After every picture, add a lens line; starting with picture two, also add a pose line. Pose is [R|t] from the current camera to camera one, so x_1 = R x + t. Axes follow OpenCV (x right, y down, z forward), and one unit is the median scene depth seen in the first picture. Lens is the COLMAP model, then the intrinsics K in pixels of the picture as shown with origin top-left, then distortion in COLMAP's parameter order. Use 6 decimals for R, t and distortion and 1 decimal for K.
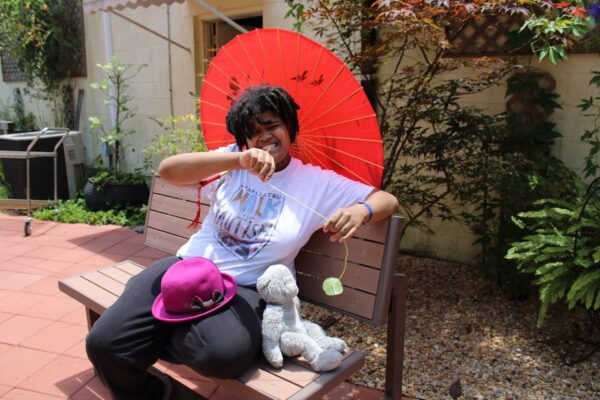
lens RADIAL K [[627.0, 0, 299.8], [0, 627.0, 199.6], [0, 0, 1]] dist [0.001929, 0.000000]
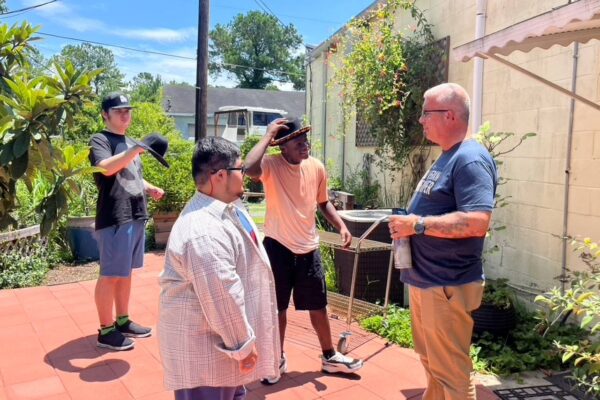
lens RADIAL K [[494.7, 0, 300.5], [0, 494.7, 199.1], [0, 0, 1]] dist [0.037430, -0.003635]
pose [[0.830675, 0.090054, -0.549426, -0.143099], [-0.122144, 0.992268, -0.022031, -0.096244], [0.543193, 0.085410, 0.835252, 0.393810]]
